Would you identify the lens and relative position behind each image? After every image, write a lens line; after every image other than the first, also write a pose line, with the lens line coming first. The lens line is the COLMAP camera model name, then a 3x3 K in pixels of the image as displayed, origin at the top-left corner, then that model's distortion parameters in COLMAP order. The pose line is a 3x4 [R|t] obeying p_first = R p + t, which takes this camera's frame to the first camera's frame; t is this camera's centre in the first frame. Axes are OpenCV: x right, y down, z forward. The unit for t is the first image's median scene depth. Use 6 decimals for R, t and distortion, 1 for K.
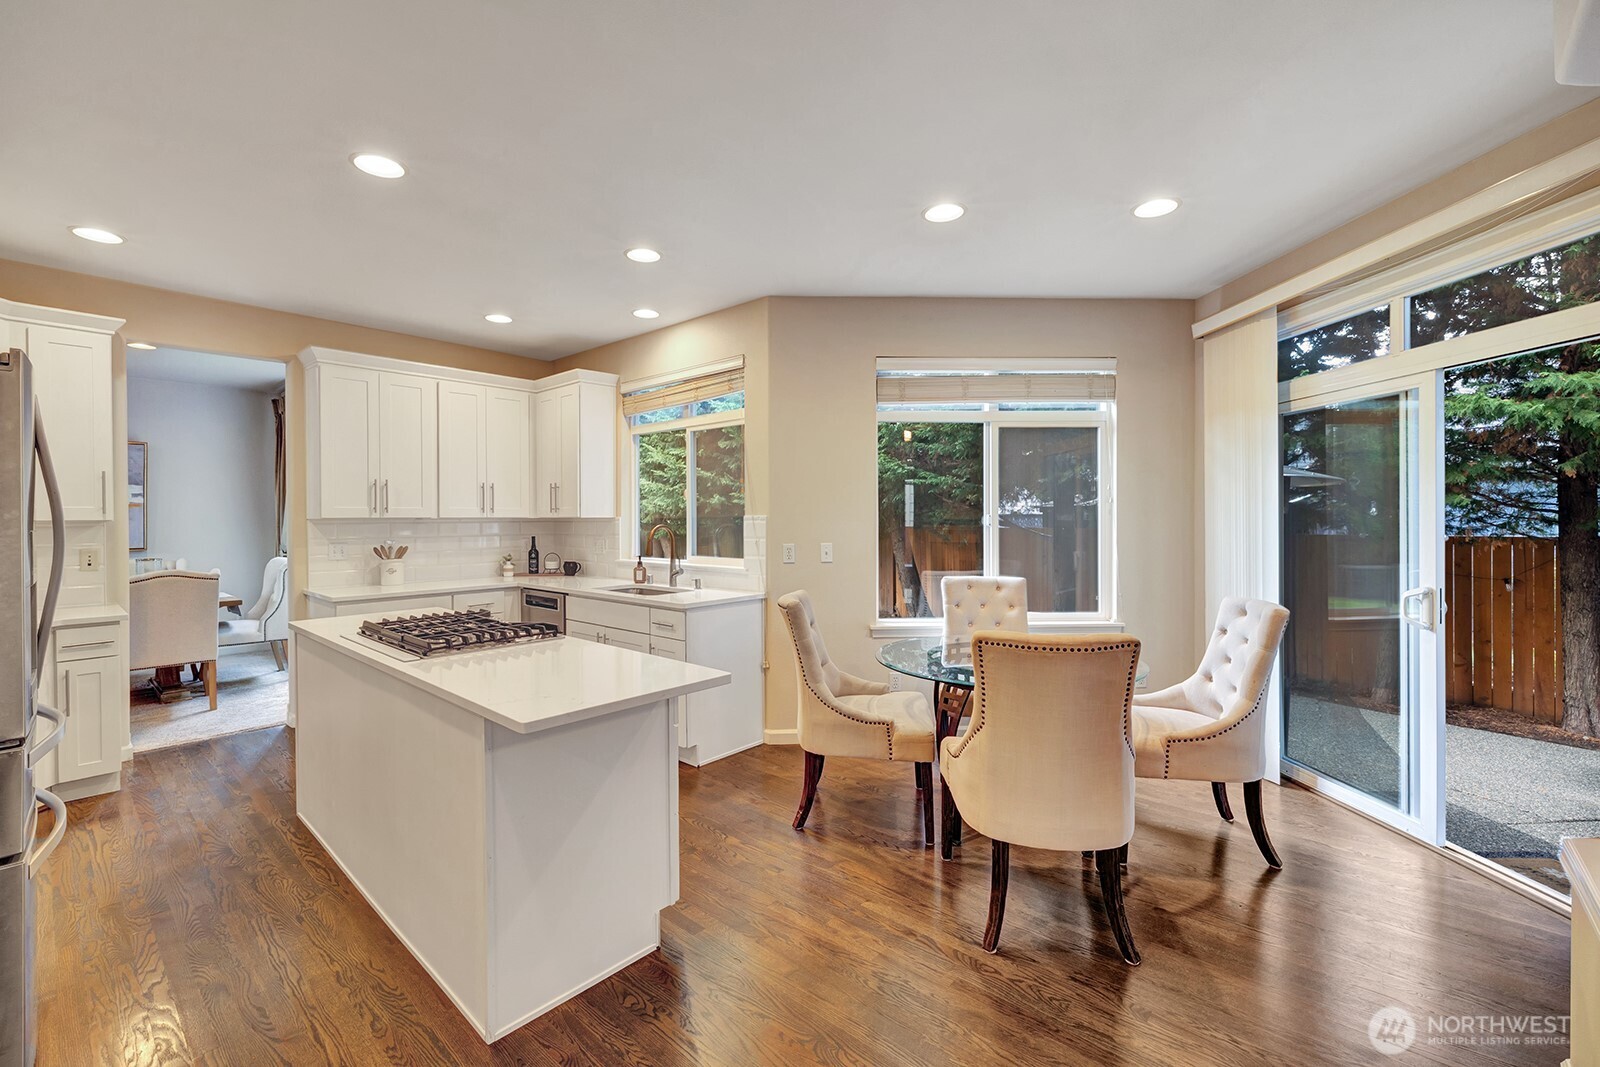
lens RADIAL K [[679.7, 0, 784.0], [0, 679.7, 523.4], [0, 0, 1]] dist [0.000481, 0.001460]
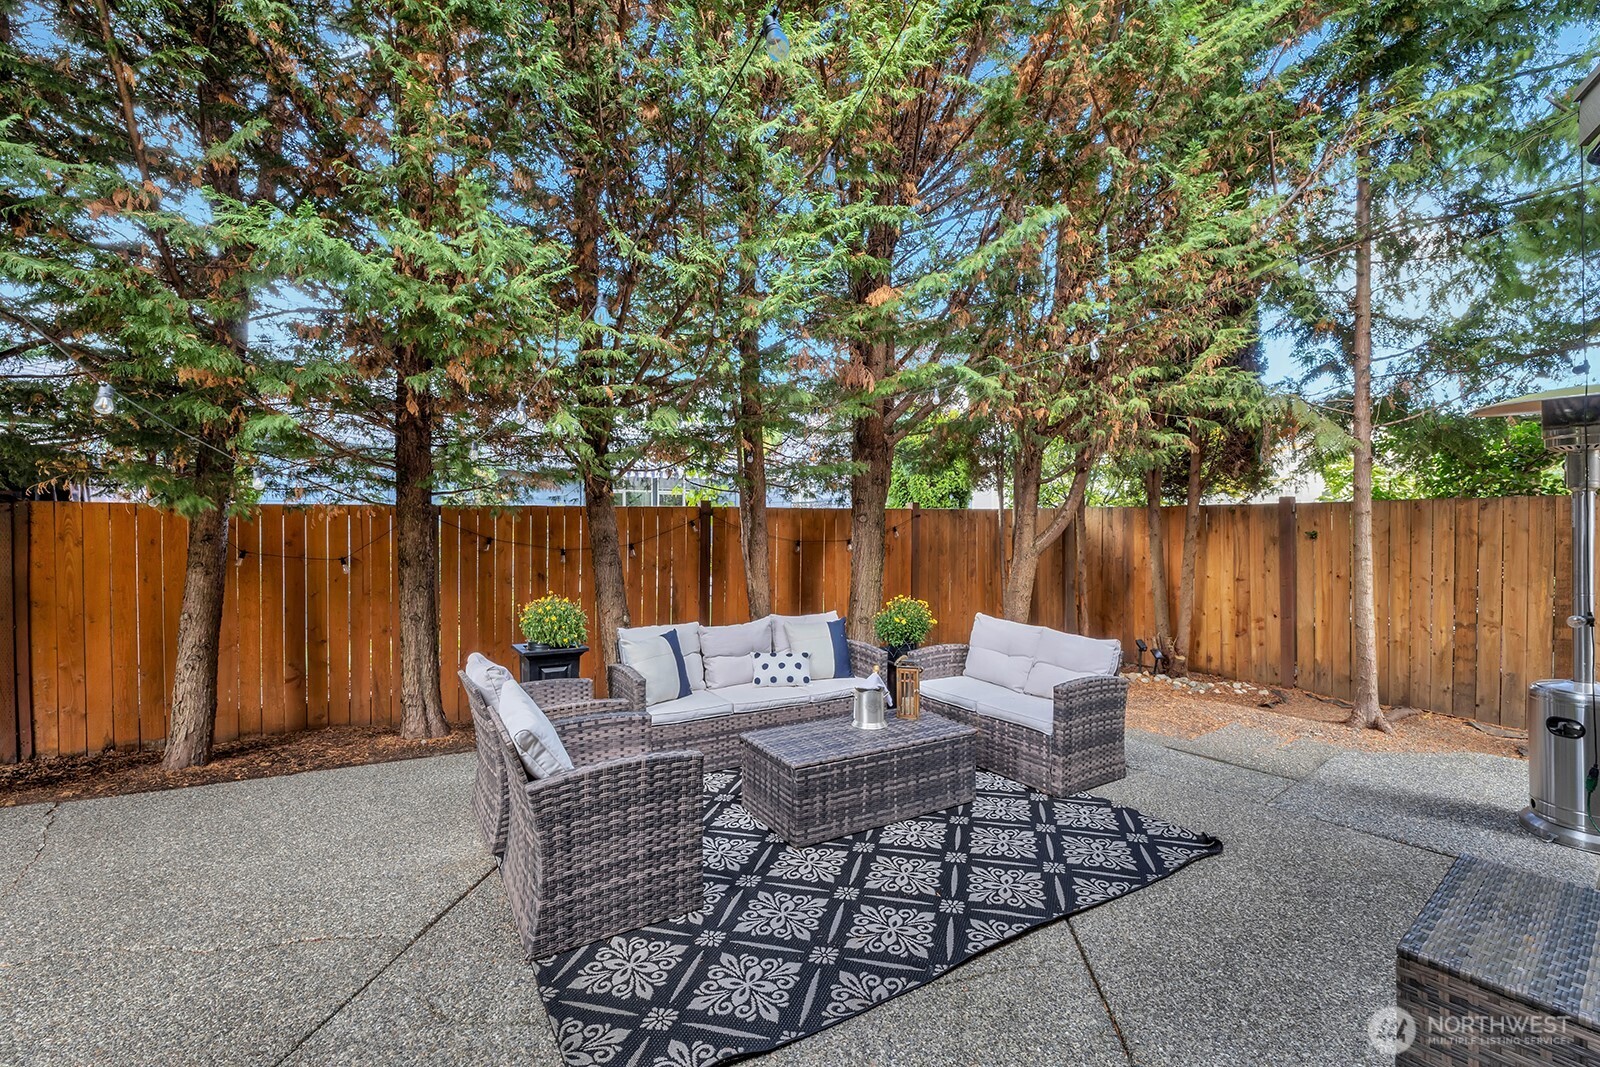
lens RADIAL K [[679.7, 0, 801.1], [0, 679.7, 526.4], [0, 0, 1]] dist [0.000481, 0.001460]
pose [[0.157679, -0.002182, 0.987488, 0.399249], [0.003487, 0.999993, 0.001652, 0.048917], [-0.987484, 0.003183, 0.157686, 0.383486]]
